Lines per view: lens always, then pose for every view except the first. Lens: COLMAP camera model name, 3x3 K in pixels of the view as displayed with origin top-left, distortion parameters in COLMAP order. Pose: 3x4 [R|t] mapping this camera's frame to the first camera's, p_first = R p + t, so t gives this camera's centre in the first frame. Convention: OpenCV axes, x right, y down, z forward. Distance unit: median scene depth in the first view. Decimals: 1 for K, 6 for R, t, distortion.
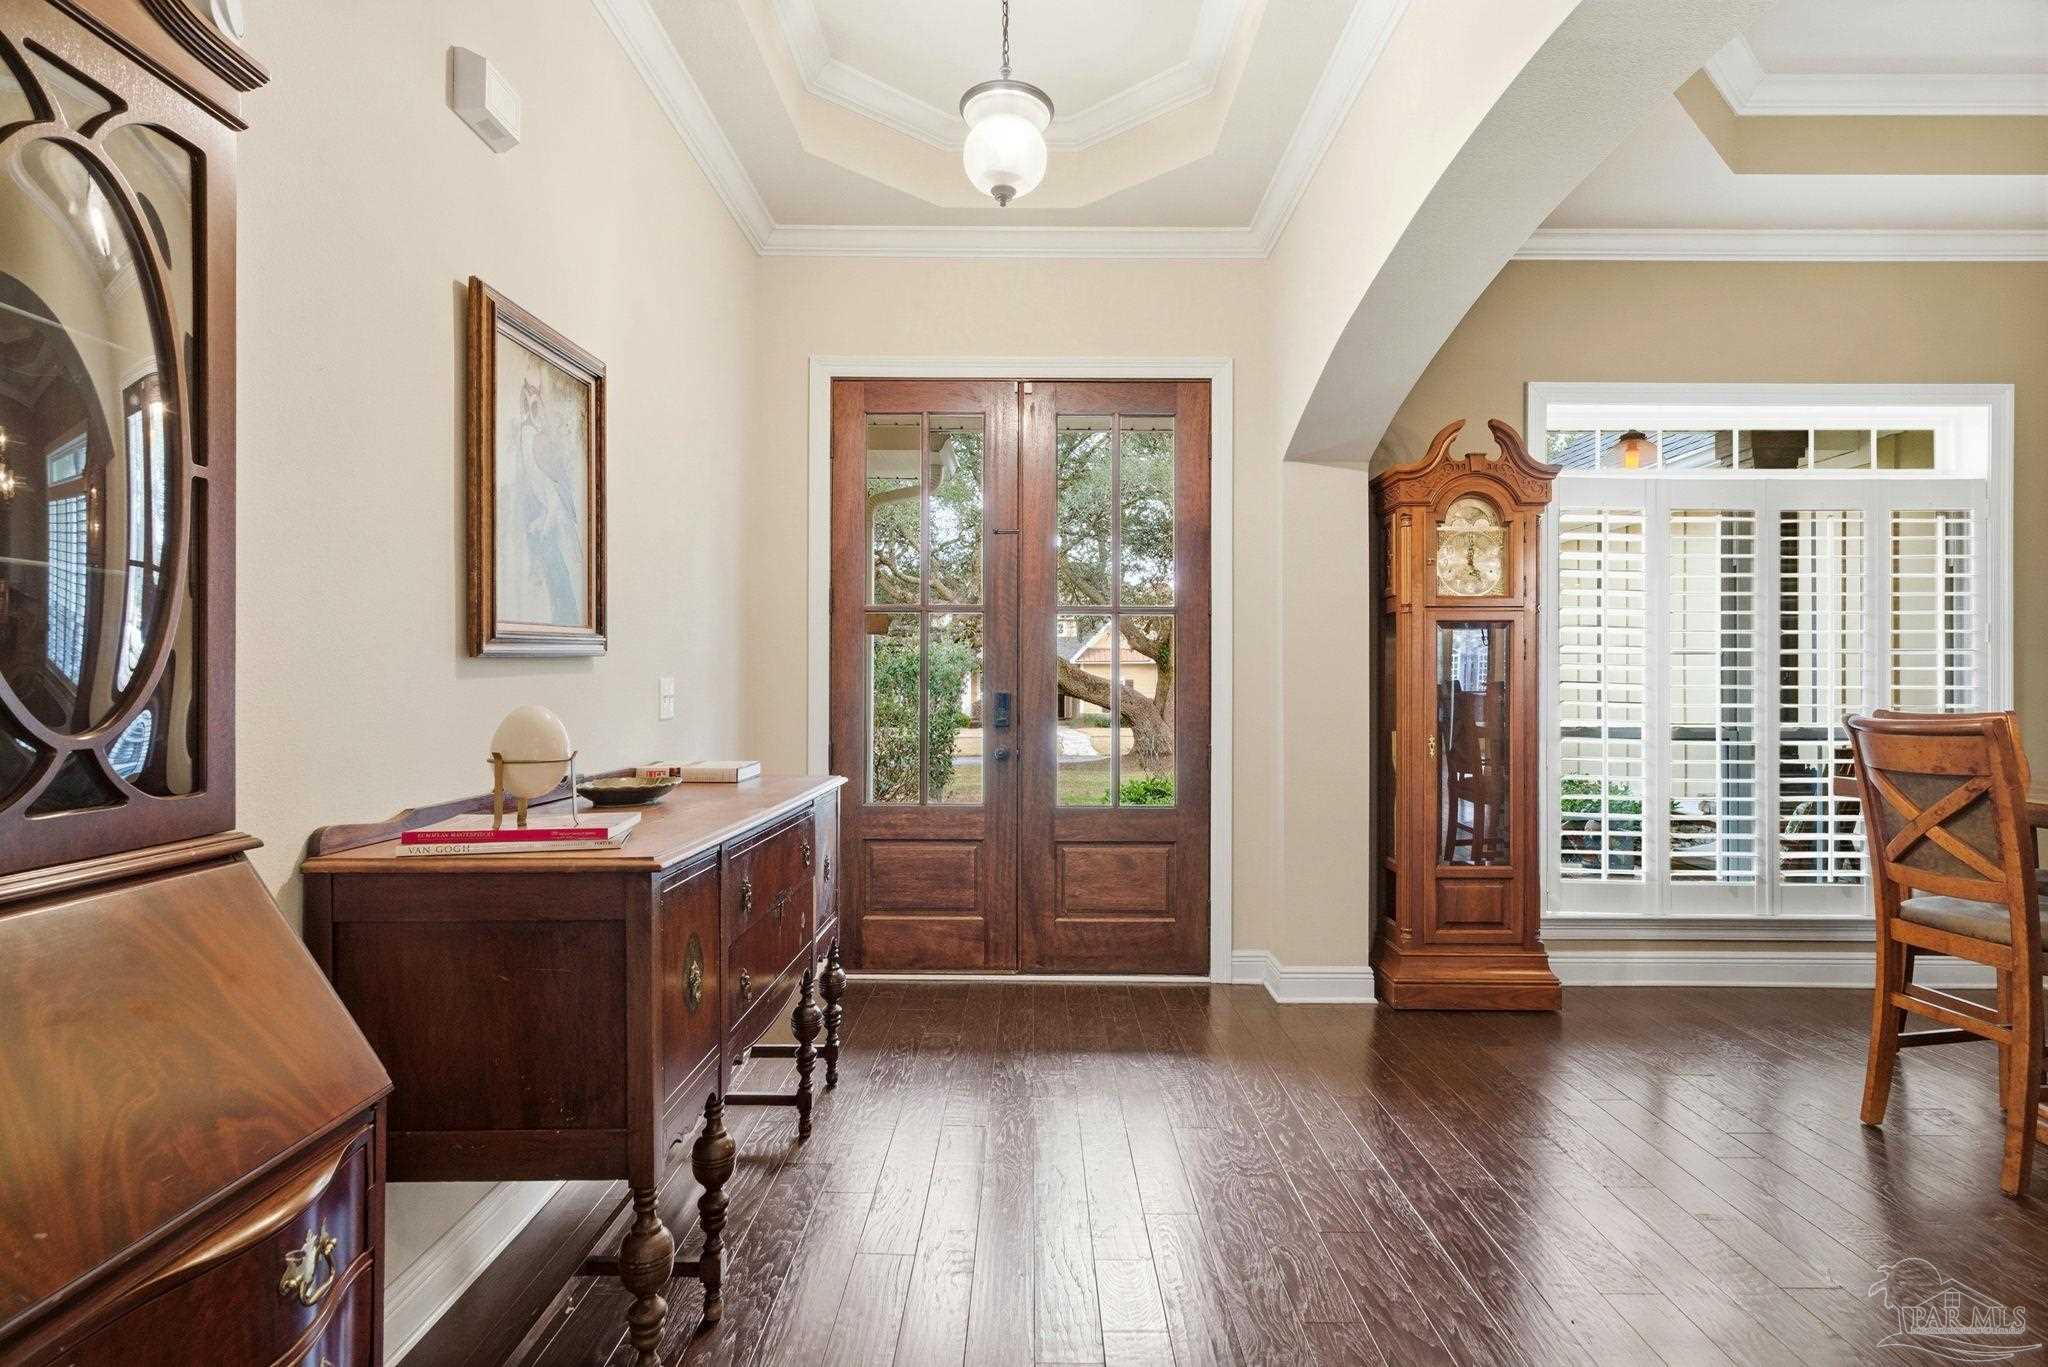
lens RADIAL K [[1051.5, 0, 1004.8], [0, 1051.5, 665.1], [0, 0, 1]] dist [0.000631, -0.000880]
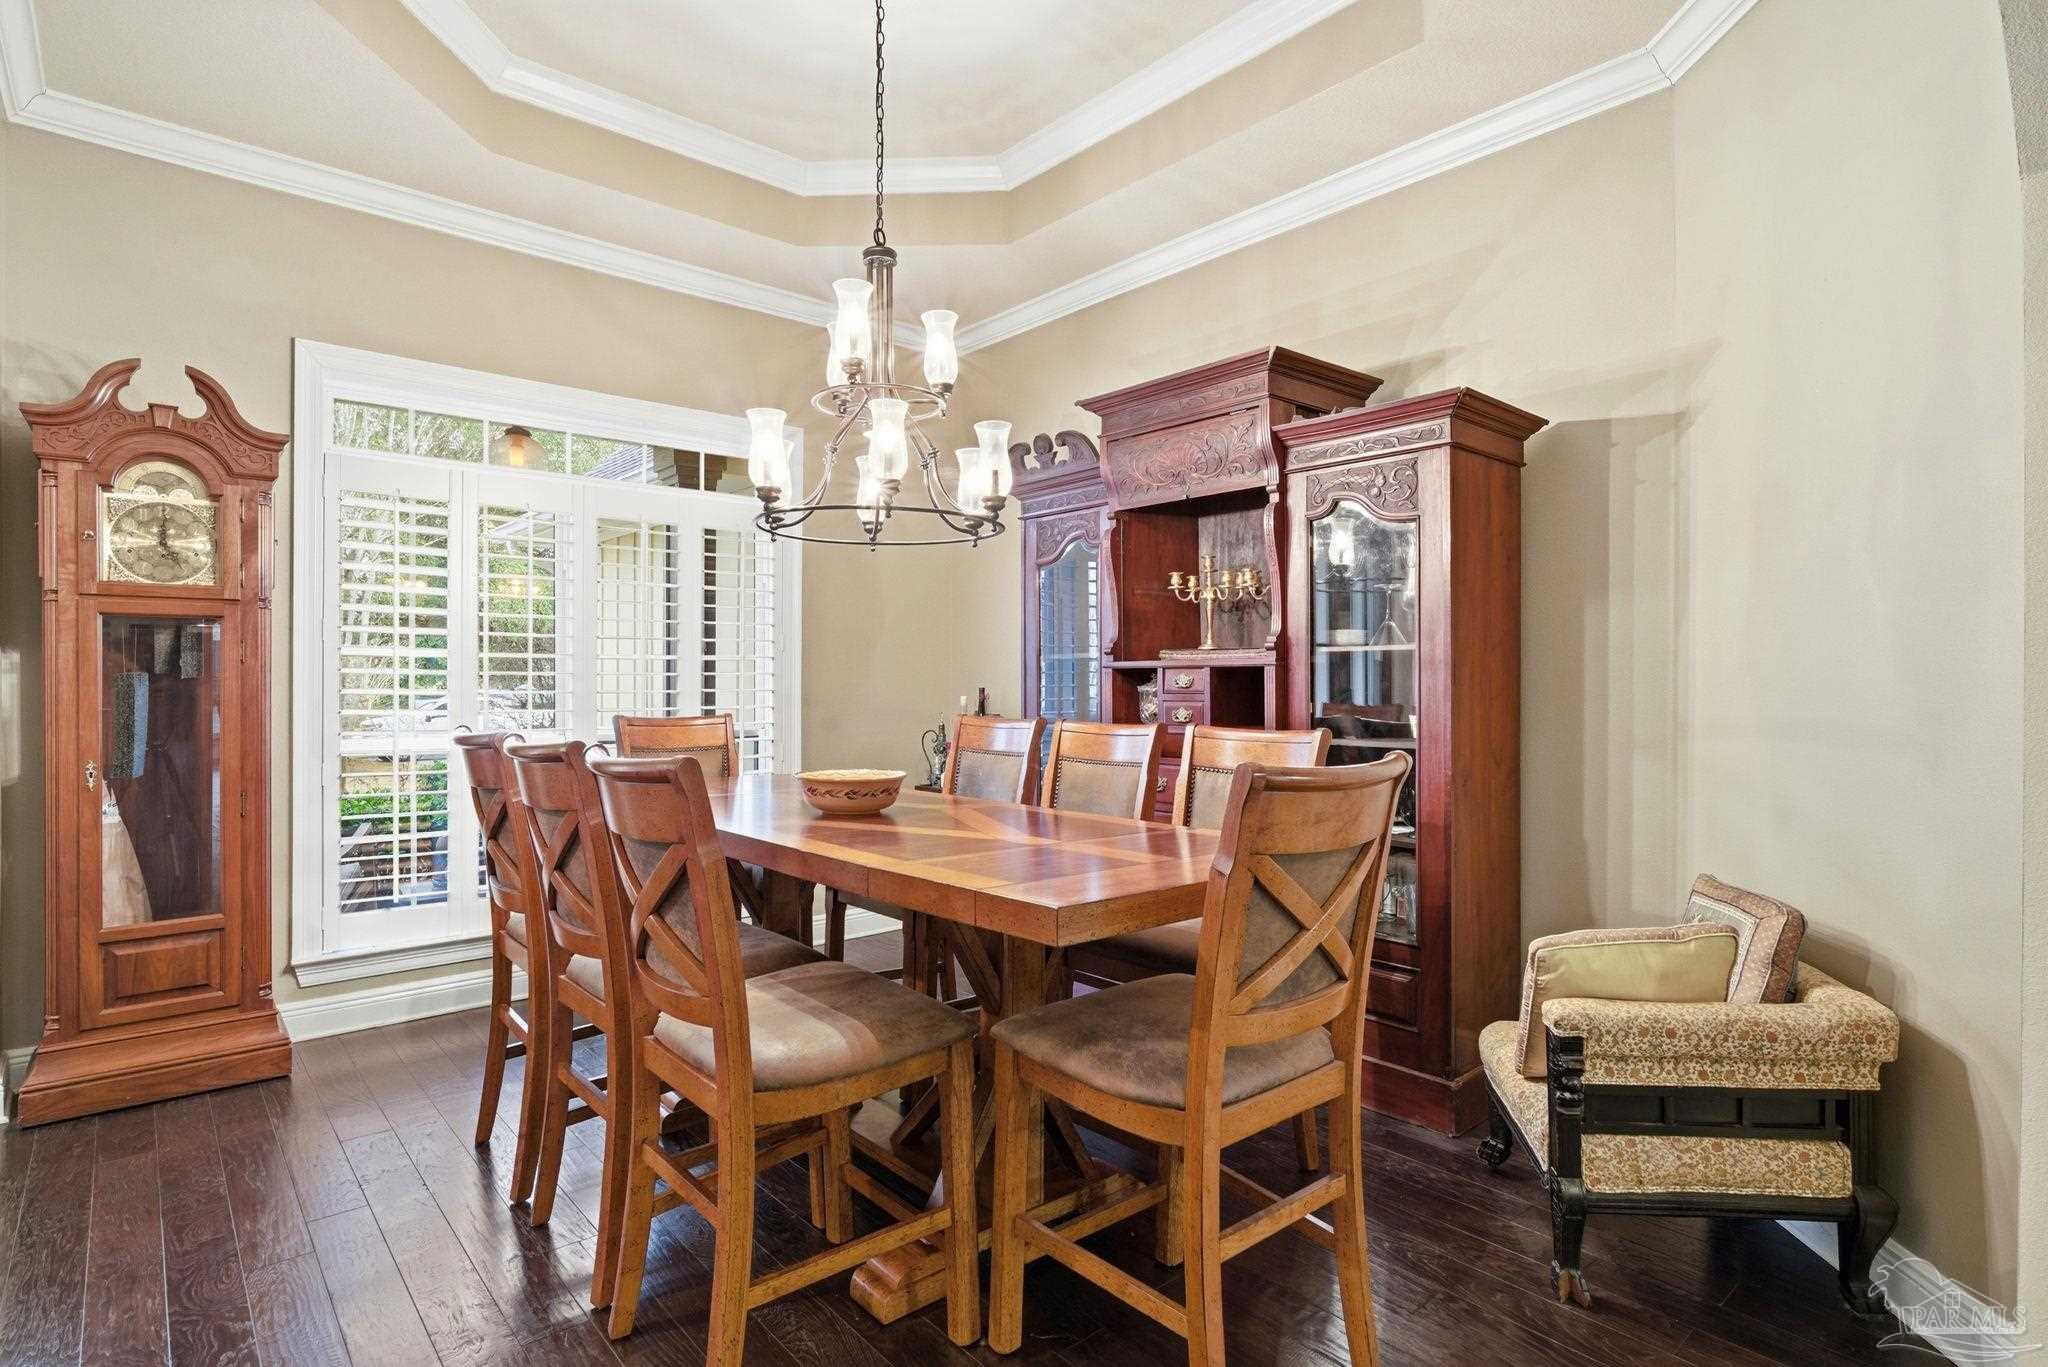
lens RADIAL K [[1051.5, 0, 1015.9], [0, 1051.5, 687.2], [0, 0, 1]] dist [0.000631, -0.000880]
pose [[0.749008, -0.008911, 0.662501, 0.401293], [-0.001194, 0.999890, 0.014798, 0.000581], [-0.662560, -0.011875, 0.748915, -0.029521]]
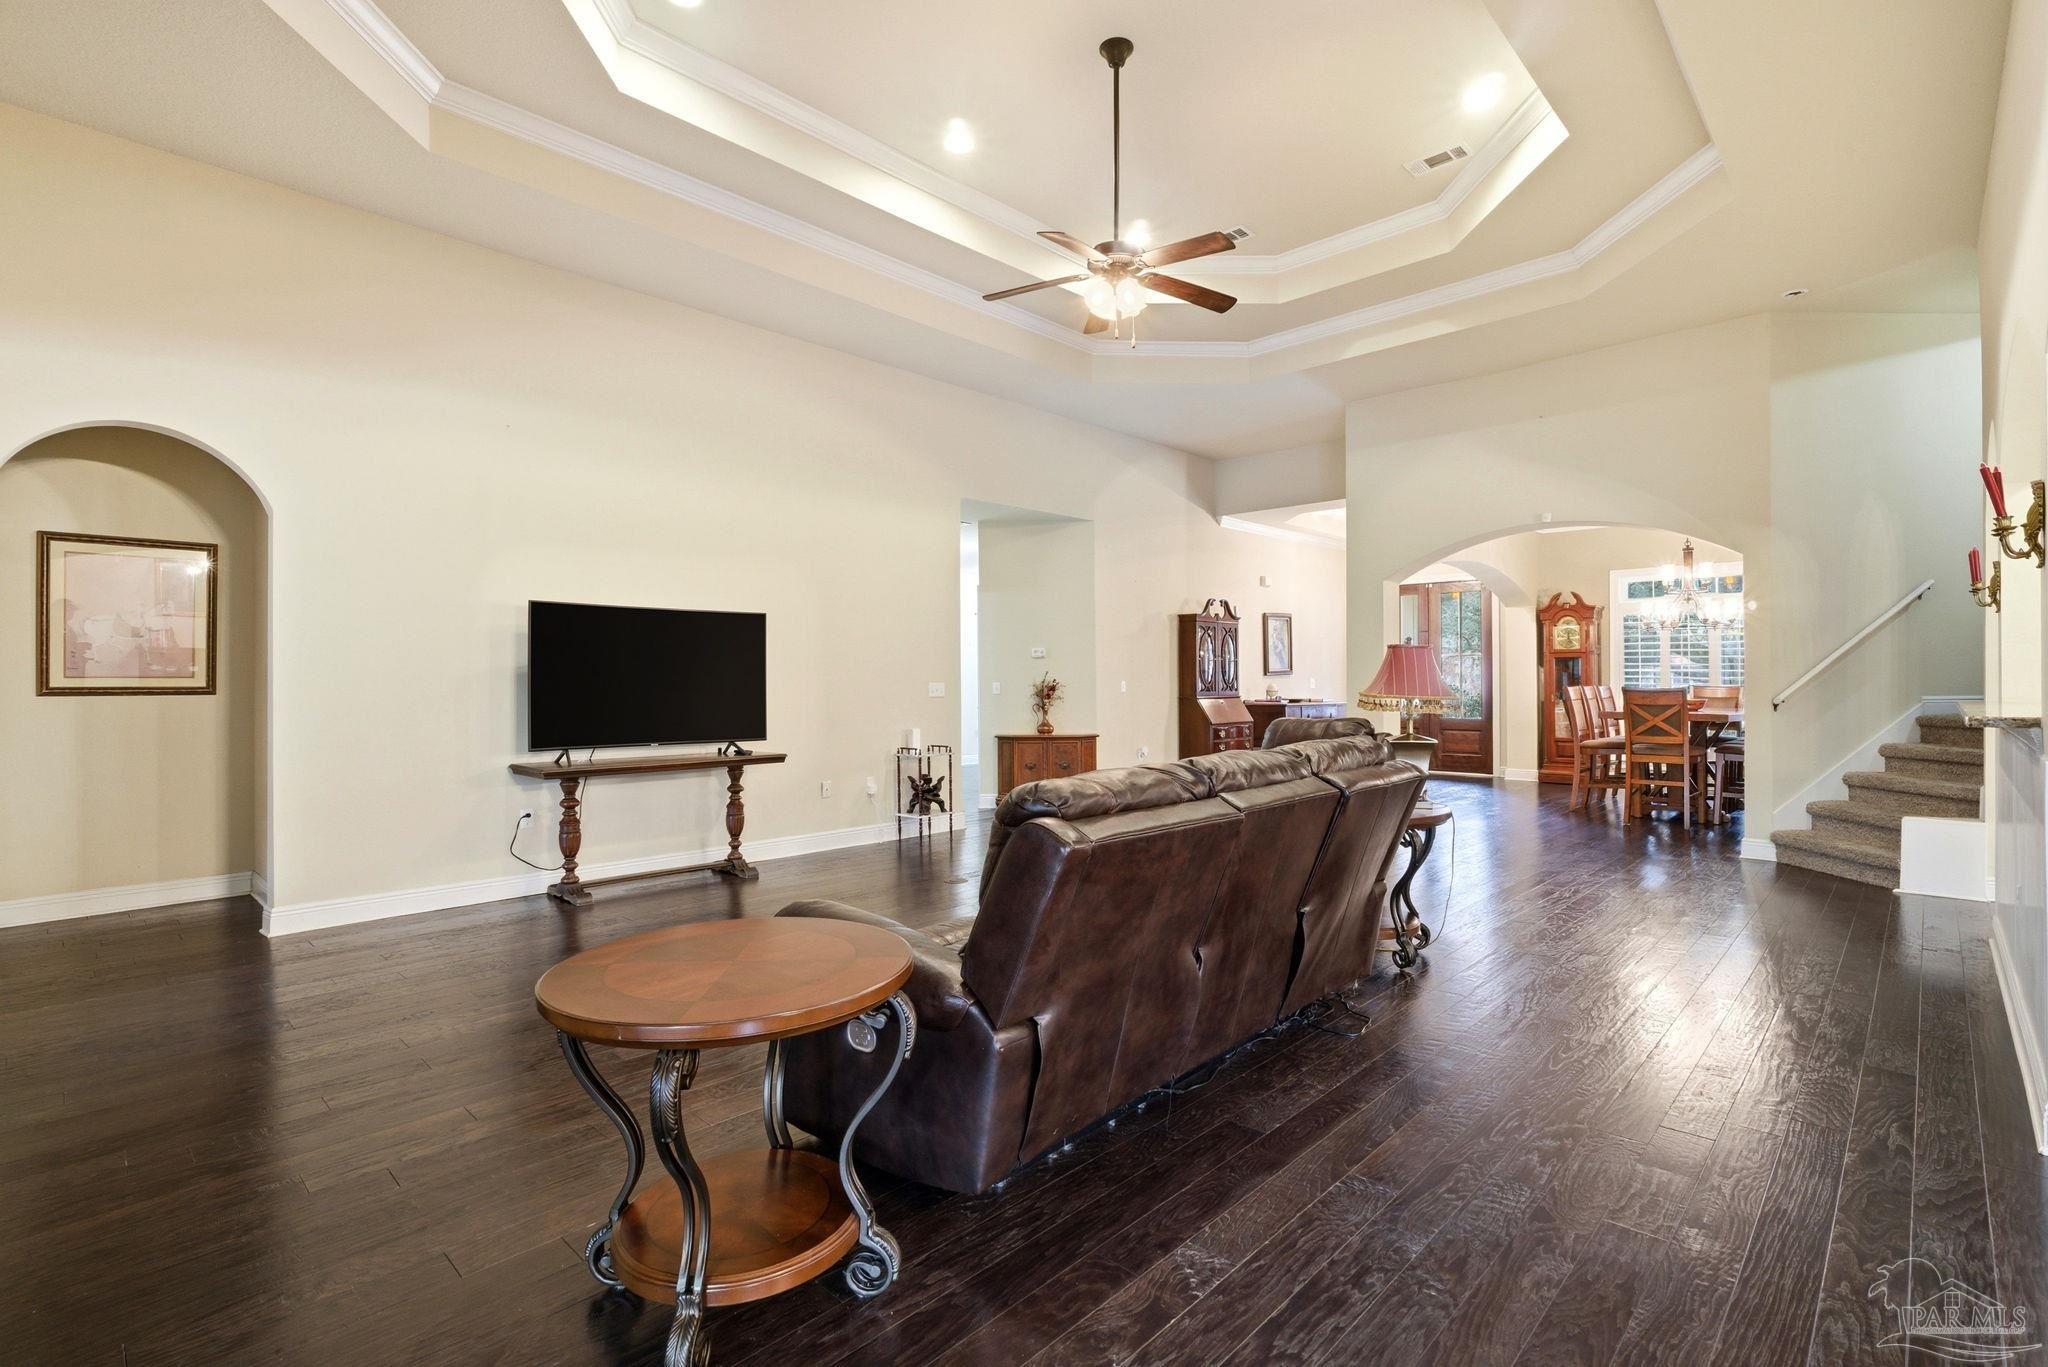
lens RADIAL K [[935.8, 0, 1019.2], [0, 935.8, 677.6], [0, 0, 1]] dist [-0.005238, 0.000143]
pose [[0.731406, -0.013374, -0.681811, 1.132037], [0.017535, 0.999846, -0.000802, -0.008438], [0.681717, -0.011369, 0.731528, -2.074957]]
